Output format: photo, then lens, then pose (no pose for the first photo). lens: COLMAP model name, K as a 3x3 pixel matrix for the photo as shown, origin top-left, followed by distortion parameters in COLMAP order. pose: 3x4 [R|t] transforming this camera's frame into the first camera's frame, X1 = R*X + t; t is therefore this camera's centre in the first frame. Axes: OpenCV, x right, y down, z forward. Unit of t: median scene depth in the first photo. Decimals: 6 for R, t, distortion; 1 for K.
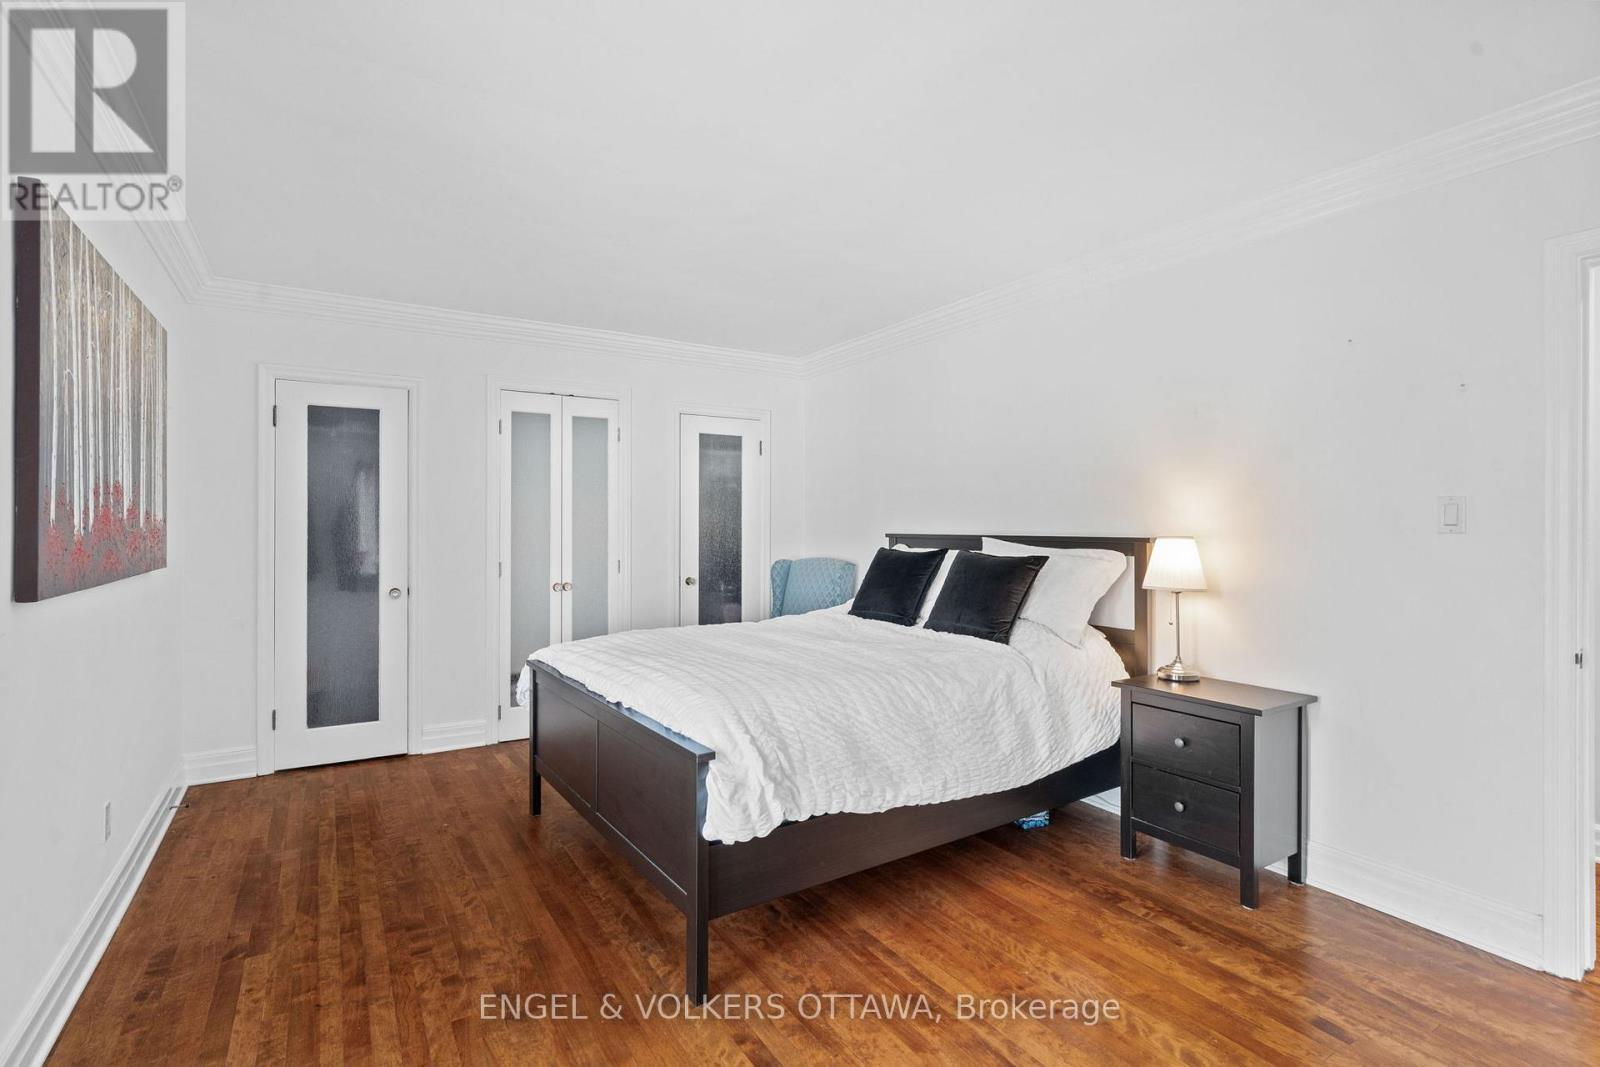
lens RADIAL K [[734.8, 0, 801.6], [0, 734.8, 527.3], [0, 0, 1]] dist [-0.001134, 0.003230]
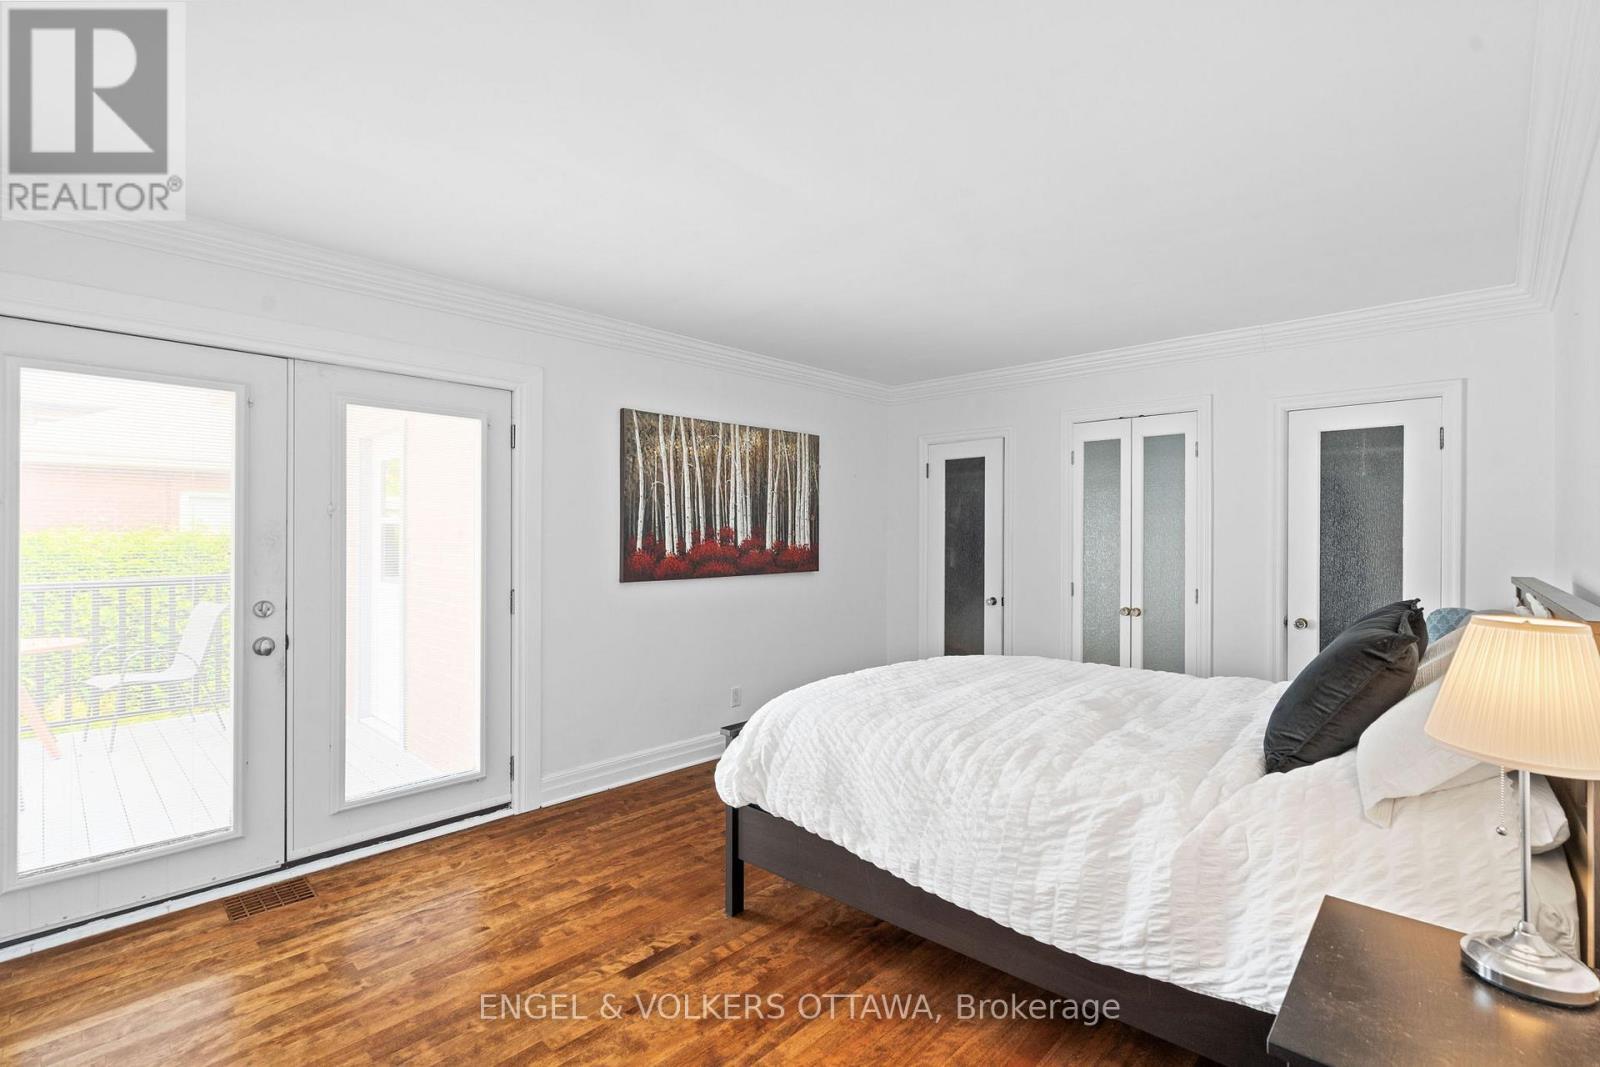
lens RADIAL K [[734.8, 0, 833.8], [0, 734.8, 539.5], [0, 0, 1]] dist [-0.001134, 0.003230]
pose [[0.280041, 0.007600, -0.959958, 0.849932], [-0.004792, 0.999967, 0.006519, -0.035058], [0.959976, 0.002775, 0.280068, 0.567508]]
